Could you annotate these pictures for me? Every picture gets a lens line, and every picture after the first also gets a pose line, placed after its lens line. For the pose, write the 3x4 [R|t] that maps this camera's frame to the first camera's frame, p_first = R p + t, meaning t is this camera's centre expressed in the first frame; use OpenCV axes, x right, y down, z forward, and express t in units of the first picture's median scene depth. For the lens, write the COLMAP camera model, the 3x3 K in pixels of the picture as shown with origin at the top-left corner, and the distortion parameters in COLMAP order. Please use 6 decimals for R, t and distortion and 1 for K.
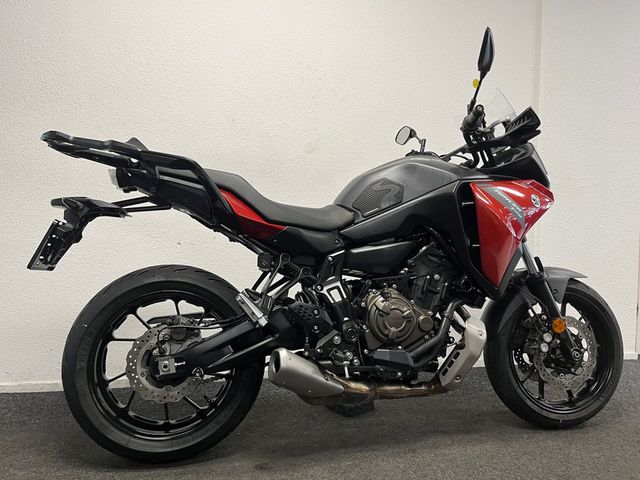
lens RADIAL K [[475.5, 0, 320.0], [0, 475.5, 240.0], [0, 0, 1]] dist [0.059103, -0.057875]
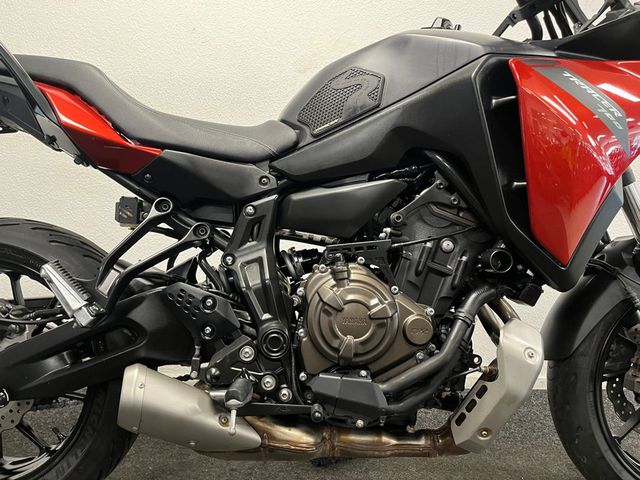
lens RADIAL K [[485.2, 0, 320.0], [0, 485.2, 240.0], [0, 0, 1]] dist [0.028492, -0.008451]
pose [[0.981771, 0.012113, -0.189684, 0.212047], [-0.005955, 0.999437, 0.033006, 0.055320], [0.189977, -0.031275, 0.981290, 0.439403]]
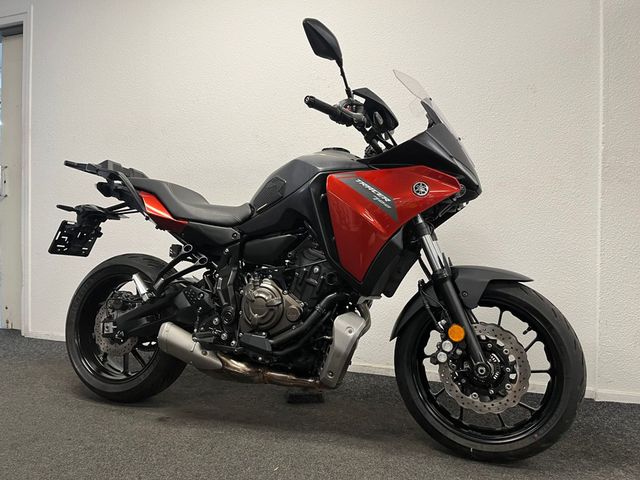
lens RADIAL K [[475.5, 0, 320.0], [0, 475.5, 240.0], [0, 0, 1]] dist [0.059103, -0.057875]
pose [[0.842440, -0.002754, -0.538784, 0.808051], [-0.012721, 0.999607, -0.024999, 0.040239], [0.538641, 0.027914, 0.842073, 0.163105]]
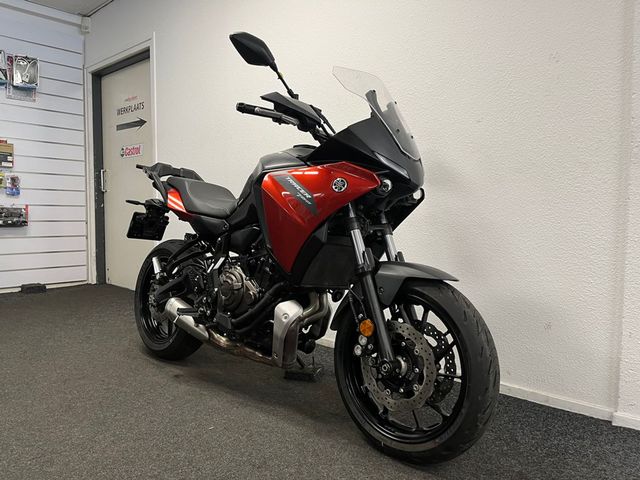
lens RADIAL K [[475.5, 0, 320.0], [0, 475.5, 240.0], [0, 0, 1]] dist [0.059103, -0.057875]
pose [[0.565070, 0.035938, -0.824260, 1.236723], [-0.028444, 0.999306, 0.024070, 0.002729], [0.824553, 0.009844, 0.565700, 0.482408]]
